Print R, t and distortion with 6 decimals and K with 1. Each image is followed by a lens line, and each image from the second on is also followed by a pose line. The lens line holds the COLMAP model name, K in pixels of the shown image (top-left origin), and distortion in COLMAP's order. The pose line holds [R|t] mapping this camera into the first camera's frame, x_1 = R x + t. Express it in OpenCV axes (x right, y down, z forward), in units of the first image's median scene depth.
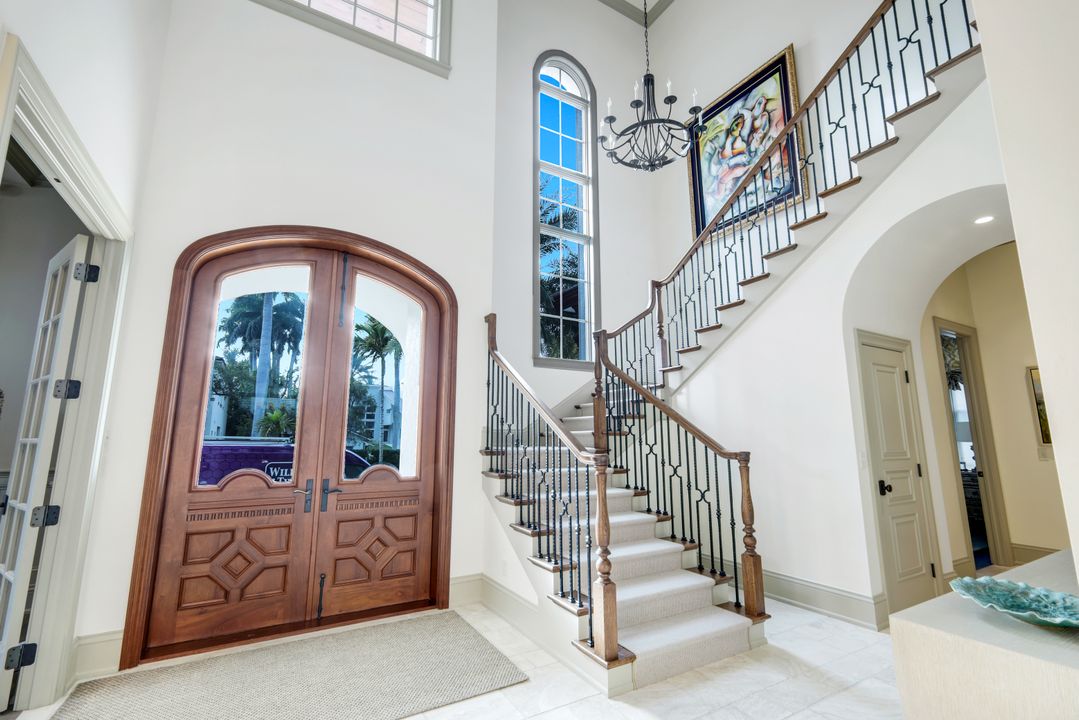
lens RADIAL K [[469.2, 0, 541.4], [0, 469.2, 360.0], [0, 0, 1]] dist [0.001078, 0.000129]
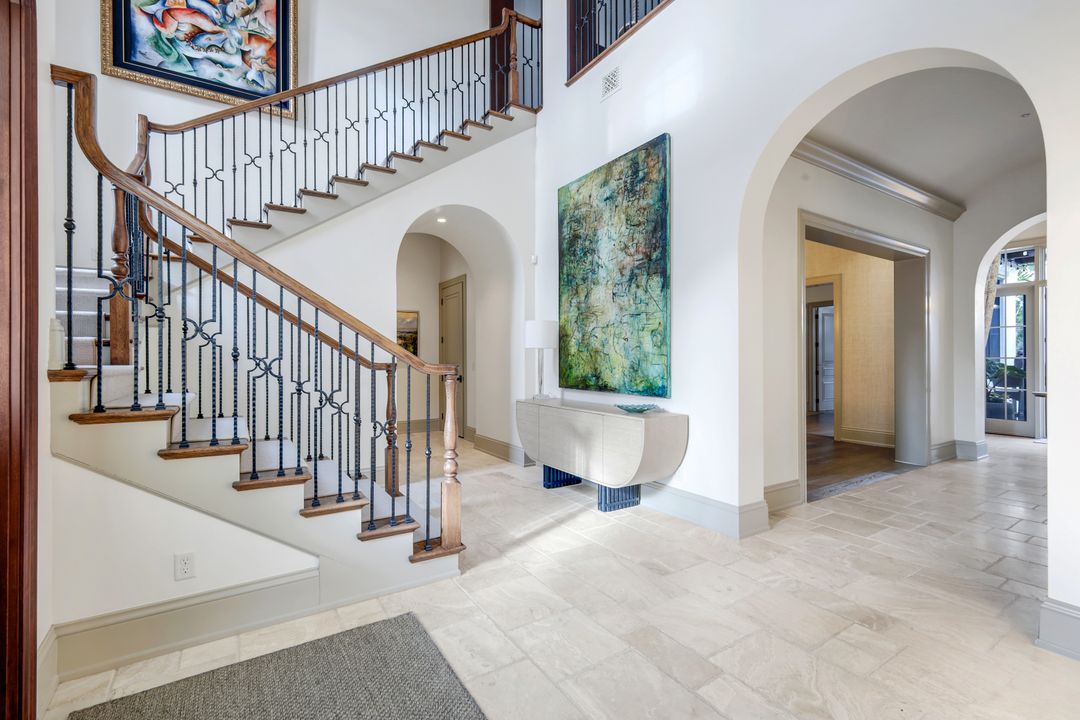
lens RADIAL K [[469.6, 0, 541.0], [0, 469.6, 358.8], [0, 0, 1]] dist [0.001078, 0.000129]
pose [[-0.038316, 0.001399, 0.999265, -0.736399], [-0.164611, 0.986329, -0.007693, 0.135252], [-0.985614, -0.164784, -0.037562, 0.691933]]
